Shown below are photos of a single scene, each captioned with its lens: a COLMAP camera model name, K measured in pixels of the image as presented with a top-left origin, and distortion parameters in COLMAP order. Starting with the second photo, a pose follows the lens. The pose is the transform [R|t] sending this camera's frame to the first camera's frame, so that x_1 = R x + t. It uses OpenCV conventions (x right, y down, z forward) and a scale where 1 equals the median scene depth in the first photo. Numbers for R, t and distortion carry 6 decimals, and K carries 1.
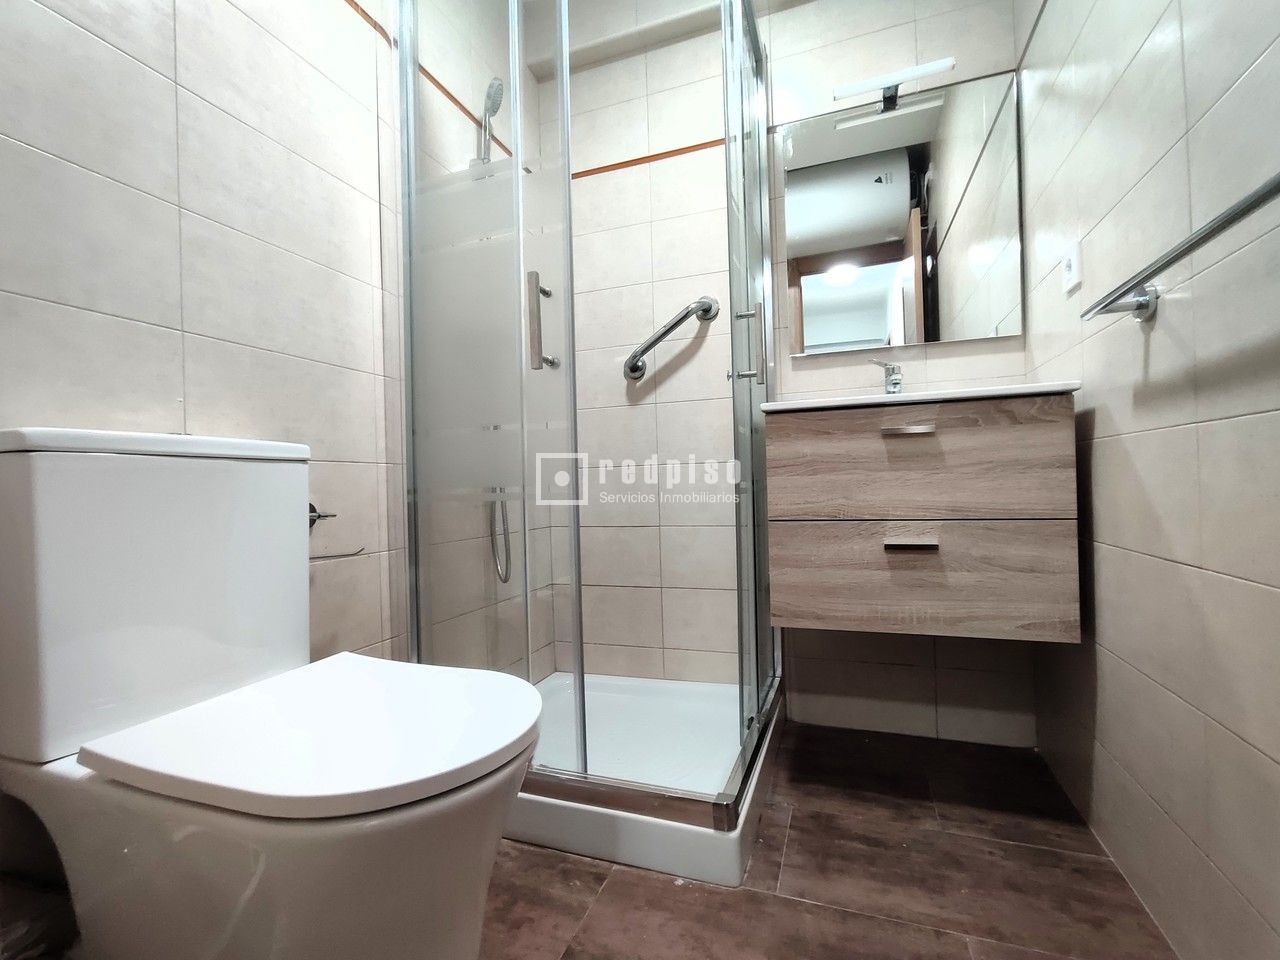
lens RADIAL K [[582.6, 0, 631.7], [0, 582.6, 485.7], [0, 0, 1]] dist [-0.033601, 0.029197]
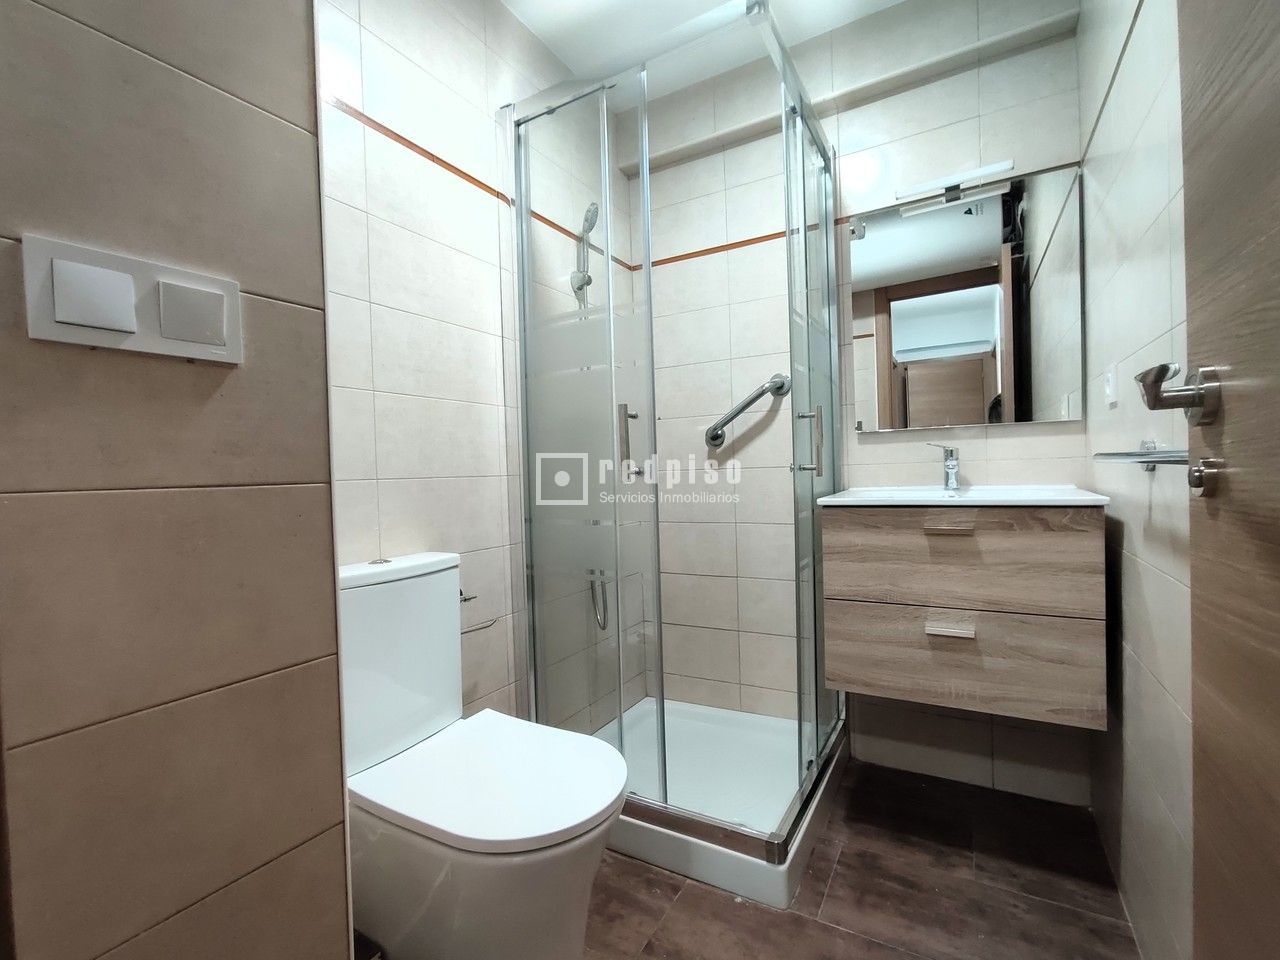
lens RADIAL K [[580.7, 0, 632.9], [0, 580.7, 486.5], [0, 0, 1]] dist [-0.021674, 0.014951]
pose [[0.986079, 0.000021, -0.166275, 0.052945], [0.004676, 0.999601, 0.027856, -0.204858], [0.166209, -0.028246, 0.985686, -0.205935]]
